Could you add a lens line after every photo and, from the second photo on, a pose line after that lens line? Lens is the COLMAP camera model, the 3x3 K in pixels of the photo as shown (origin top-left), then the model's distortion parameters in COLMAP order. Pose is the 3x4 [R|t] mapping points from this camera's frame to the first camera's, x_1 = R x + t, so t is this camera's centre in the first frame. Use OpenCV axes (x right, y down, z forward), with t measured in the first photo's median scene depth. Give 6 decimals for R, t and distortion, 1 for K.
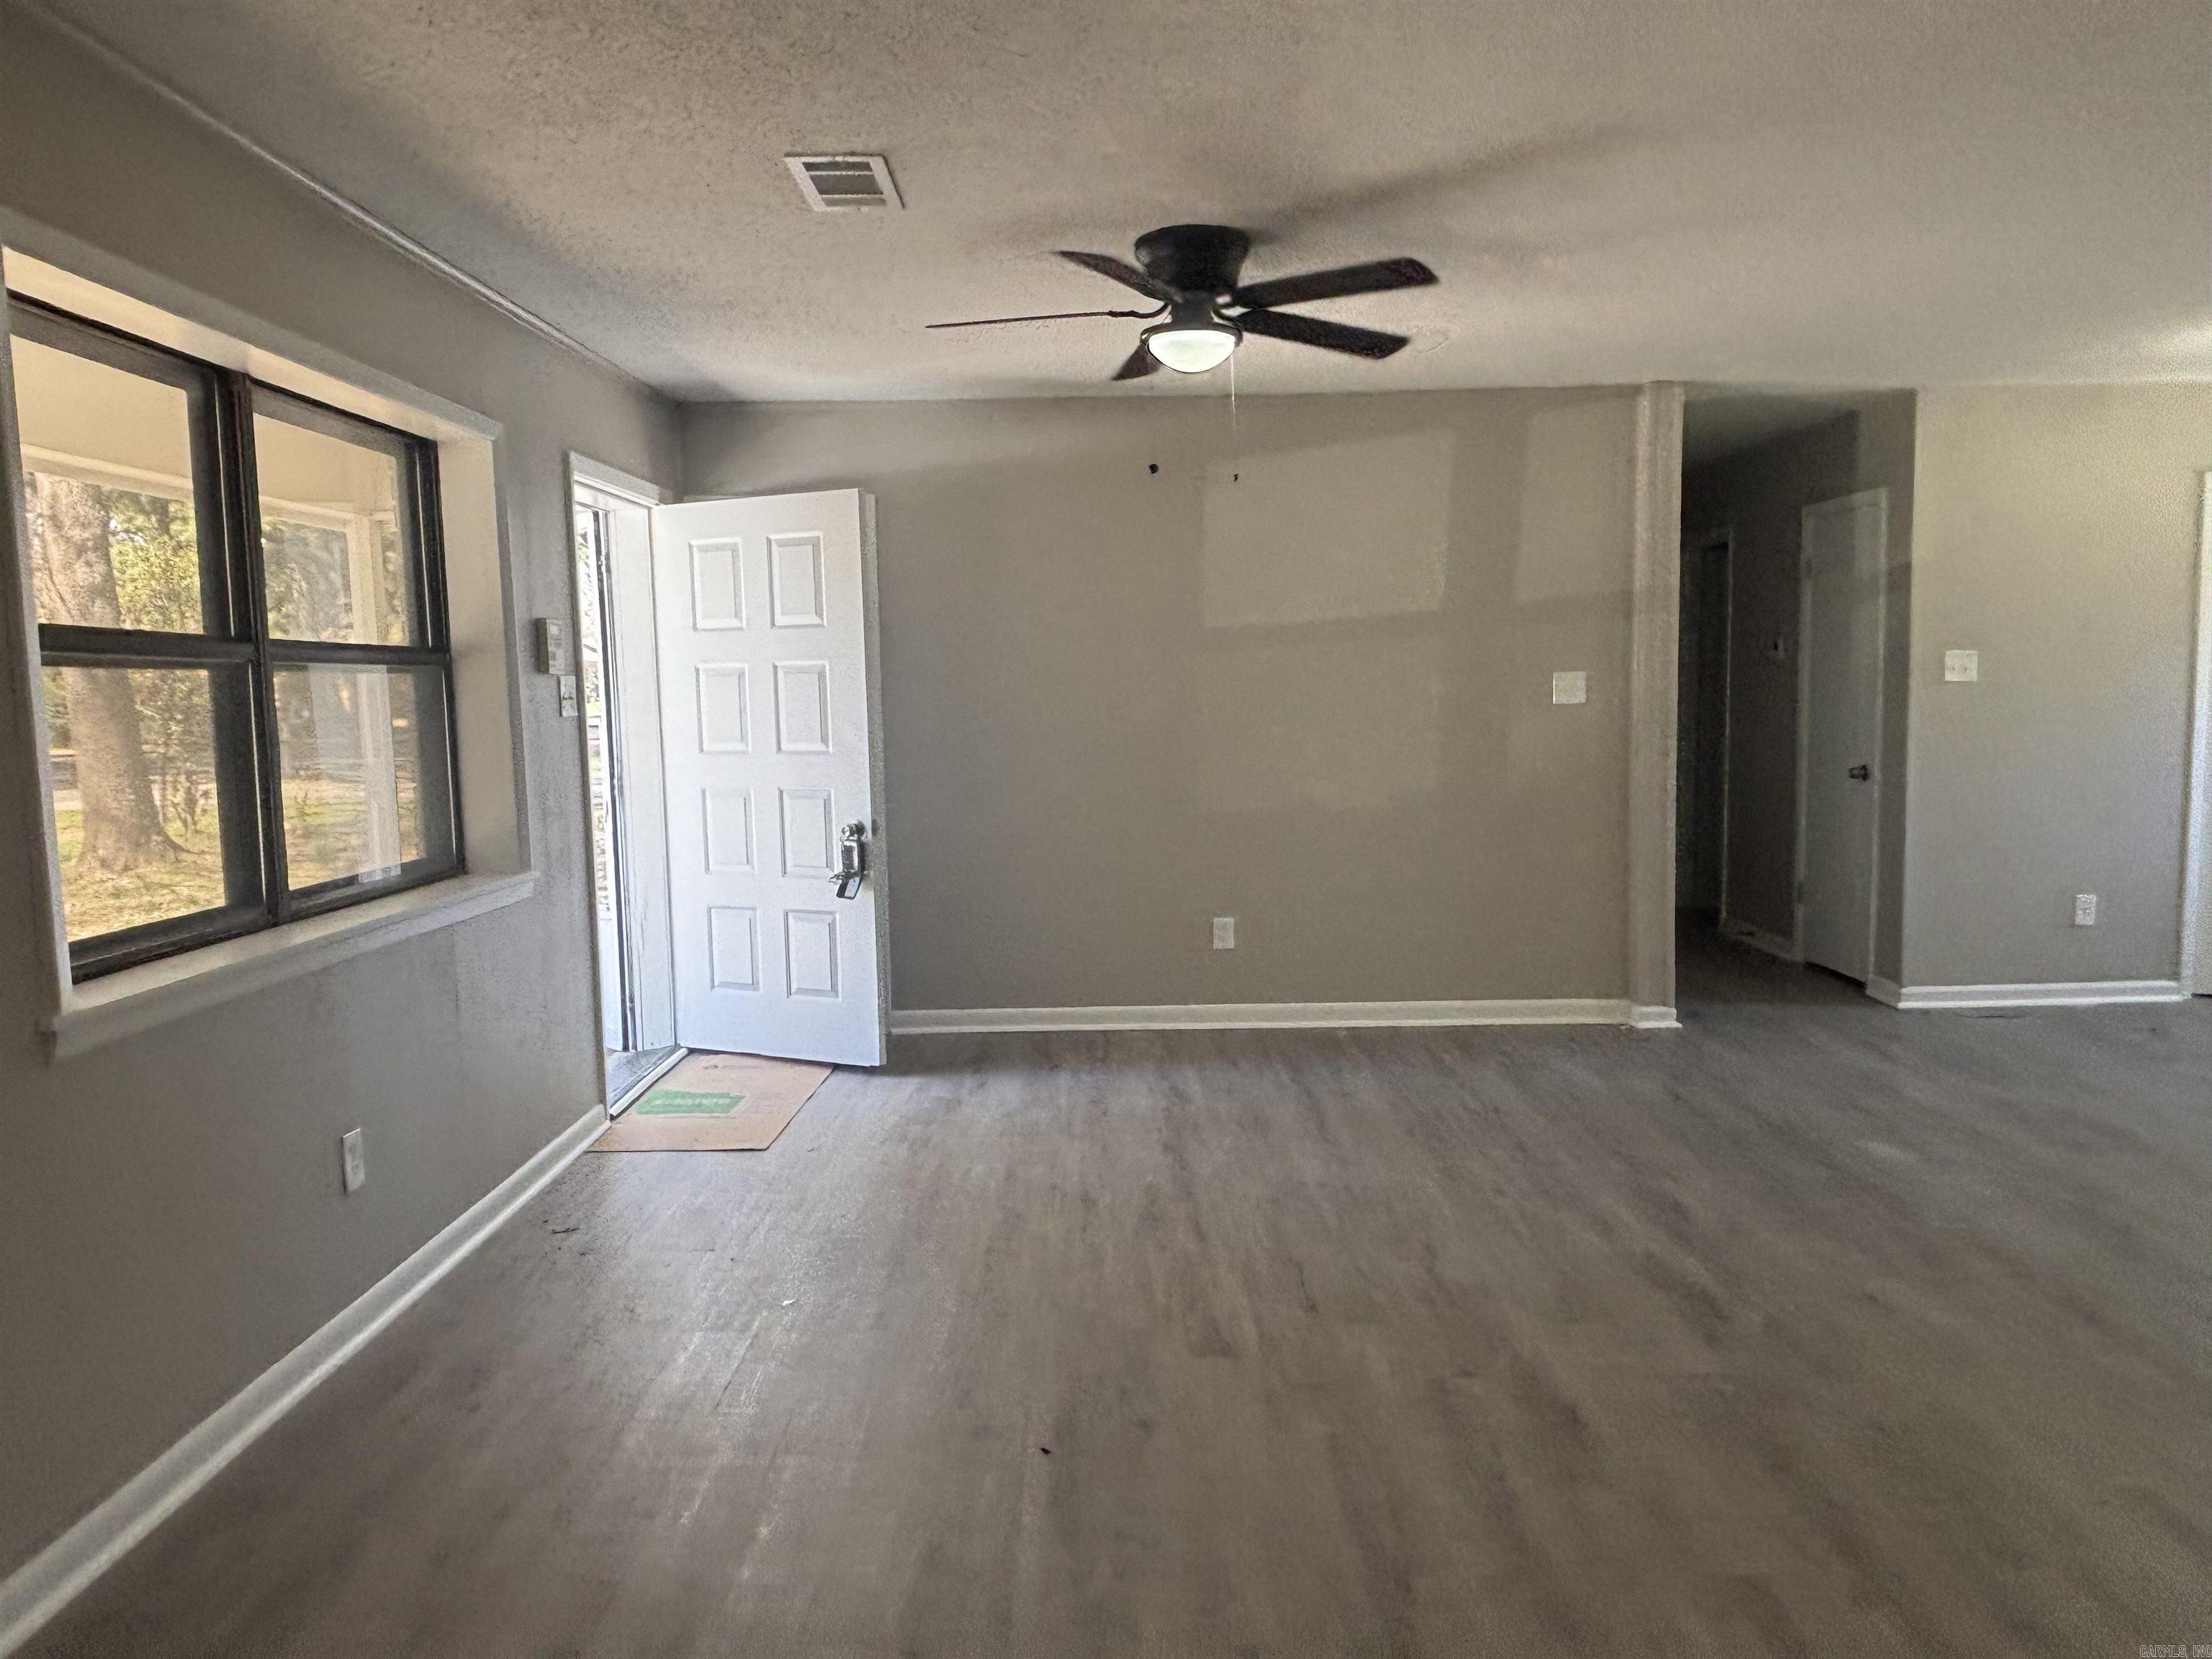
lens RADIAL K [[1518.9, 0, 1096.6], [0, 1518.9, 826.1], [0, 0, 1]] dist [0.048042, -0.068549]
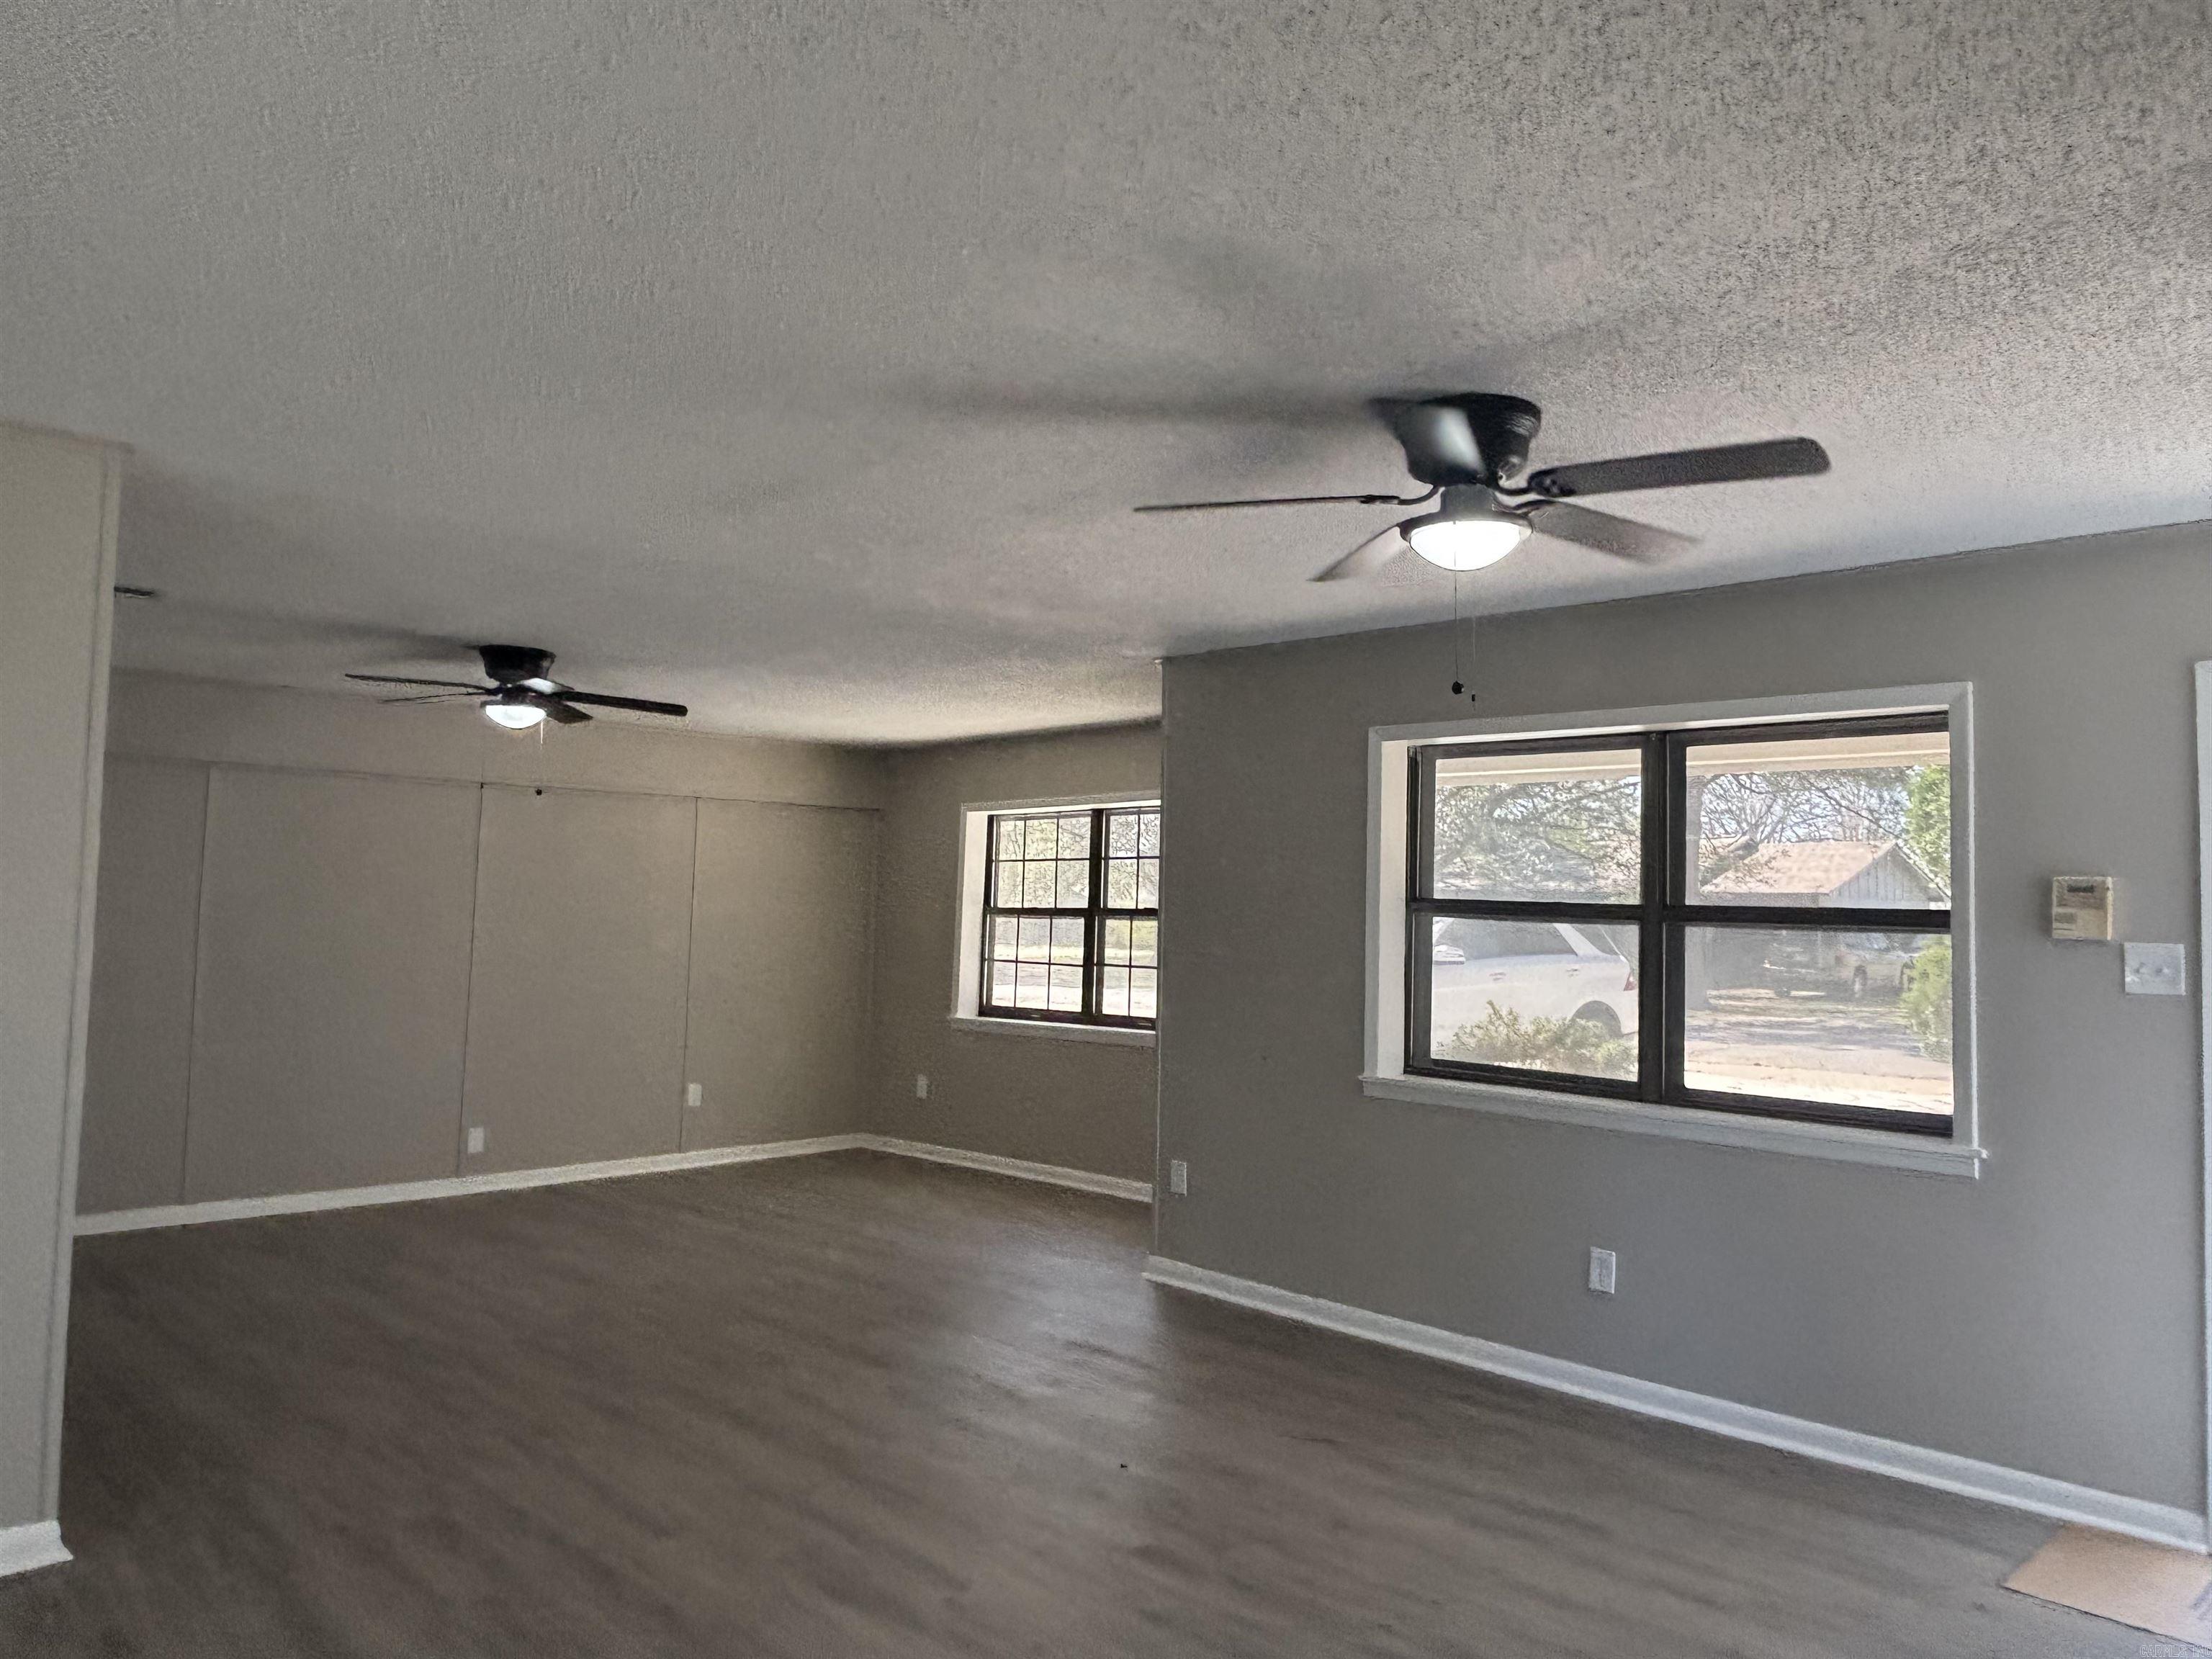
lens RADIAL K [[1518.9, 0, 1106.0], [0, 1518.9, 811.7], [0, 0, 1]] dist [0.048042, -0.068549]
pose [[-0.697907, -0.035888, -0.715288, 0.562667], [-0.071266, 0.997267, 0.019499, -0.130980], [0.712634, 0.064584, -0.698557, 1.059431]]
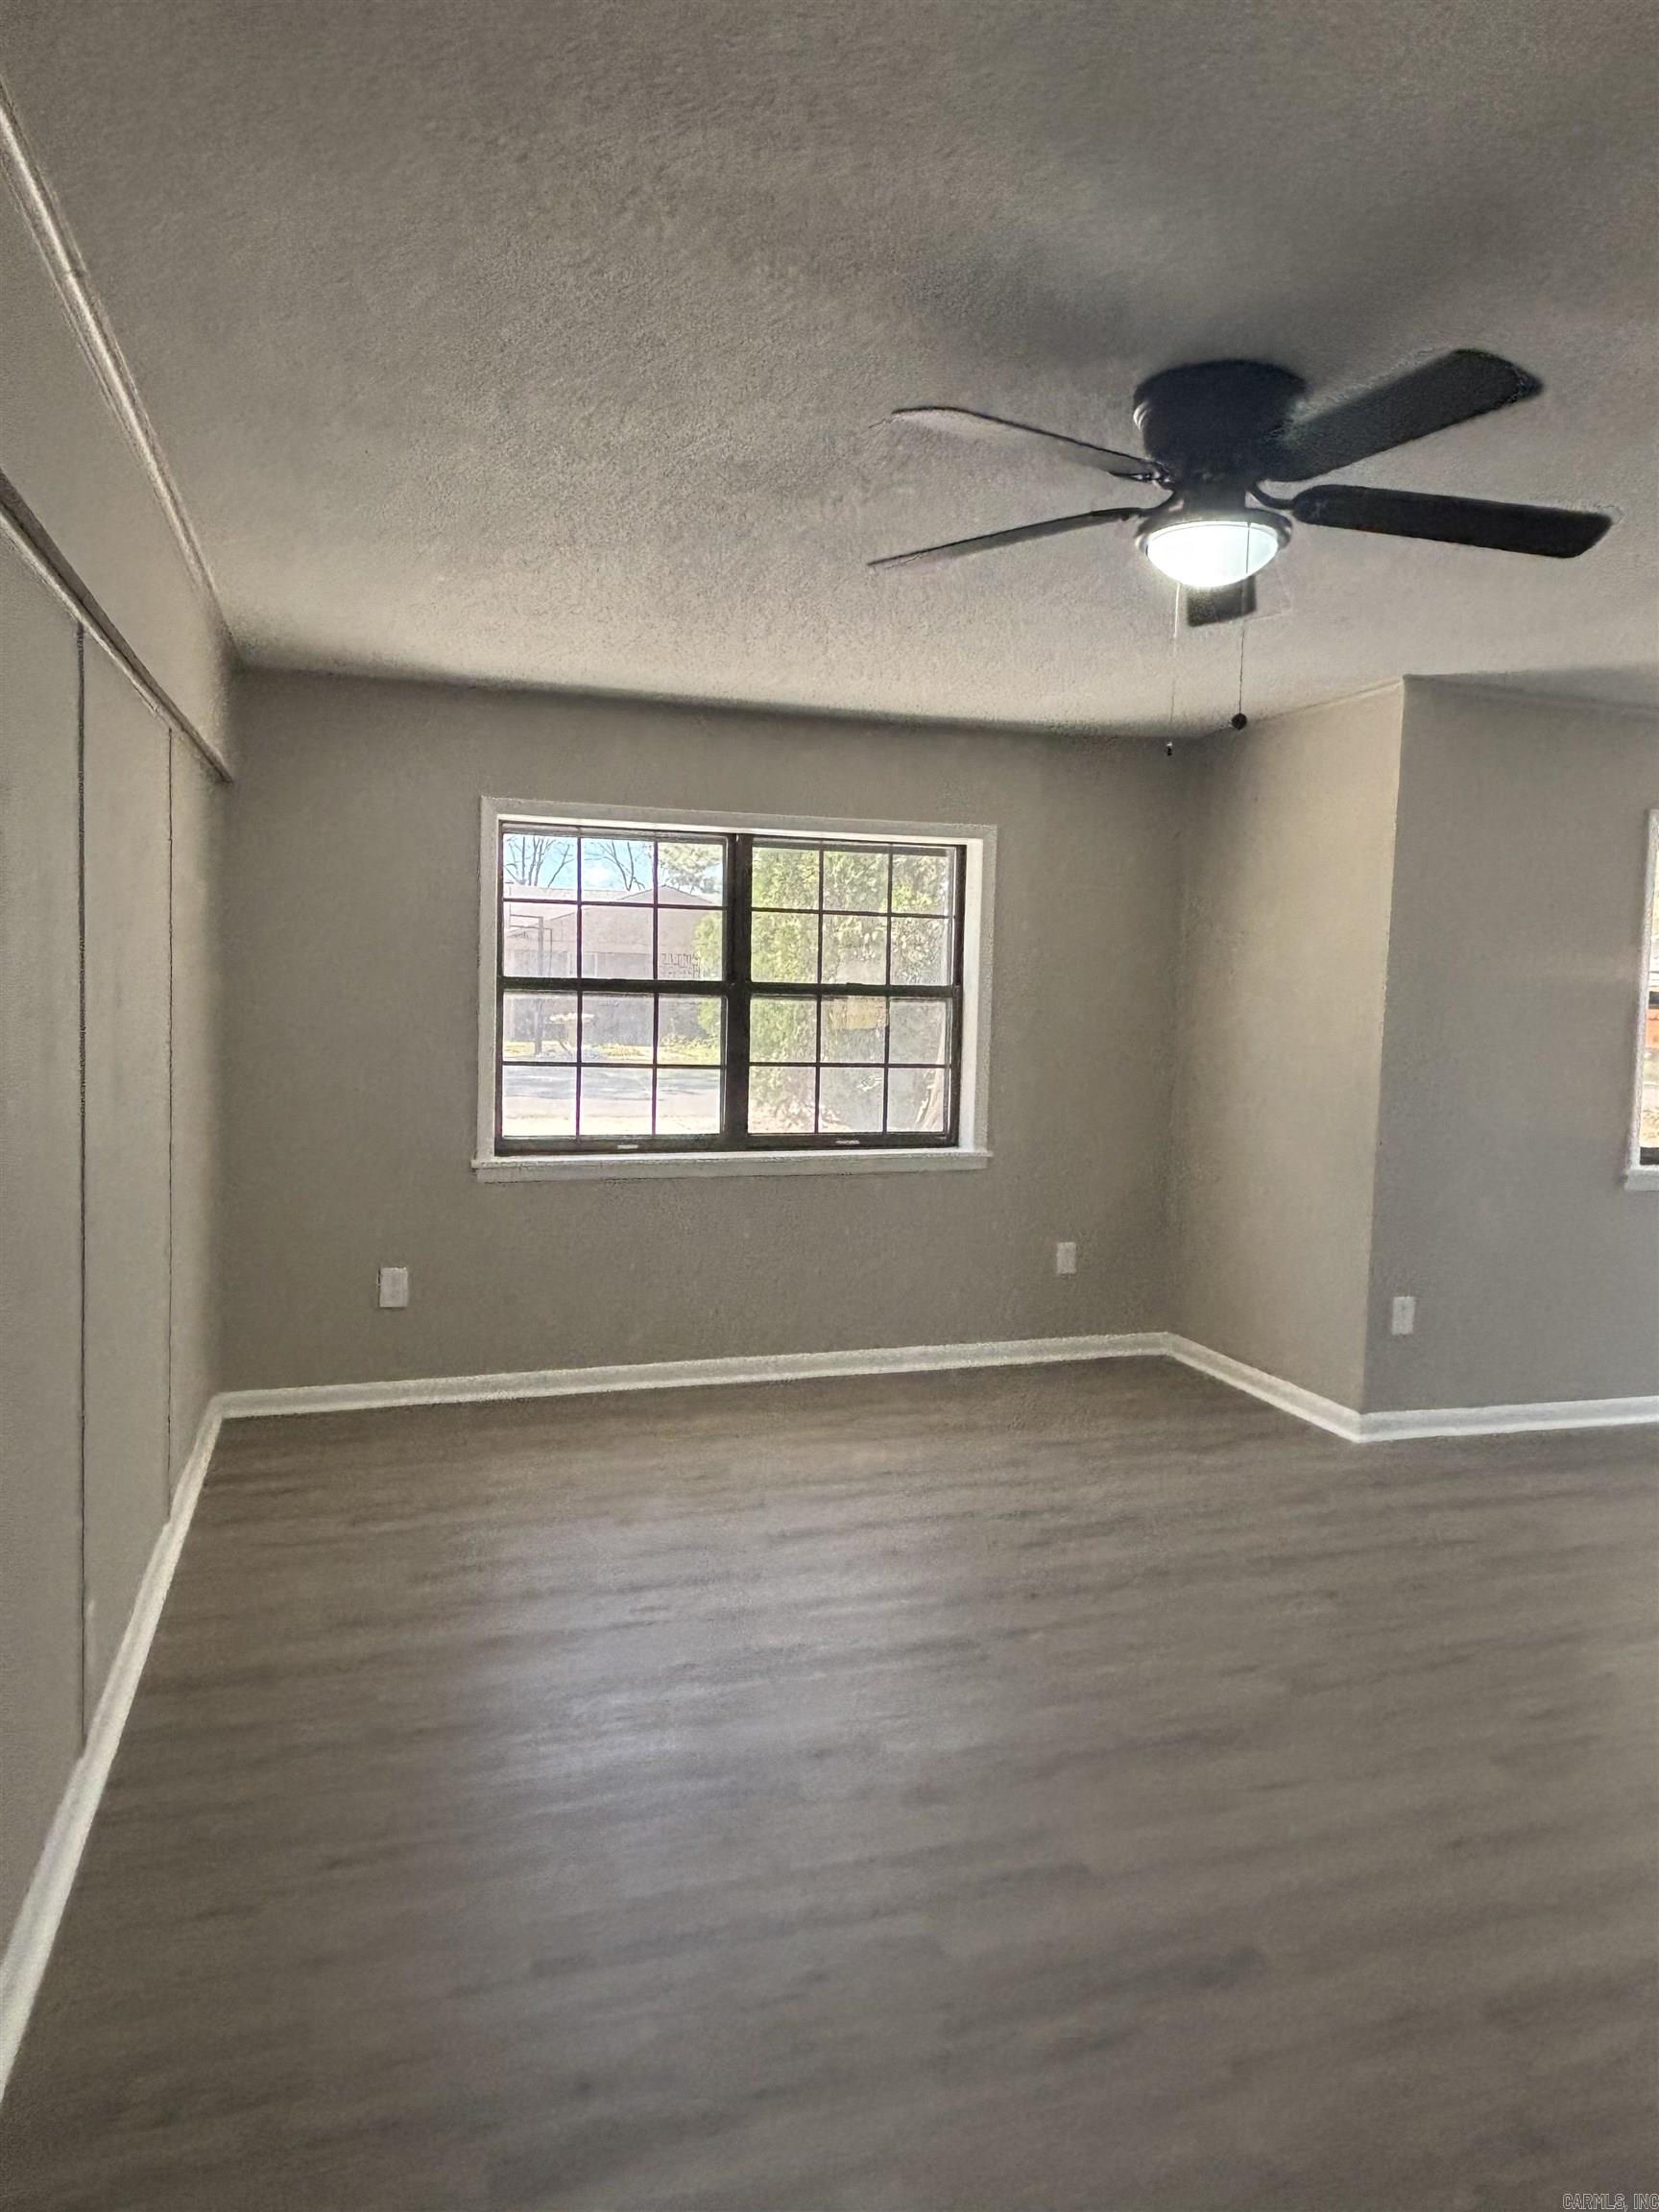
lens RADIAL K [[1518.9, 0, 848.1], [0, 1518.9, 1105.5], [0, 0, 1]] dist [0.048042, -0.068549]
pose [[0.315163, 0.103162, -0.943414, 0.485300], [-0.124080, 0.990021, 0.066807, 0.010552], [0.940891, 0.096004, 0.324819, -0.363276]]
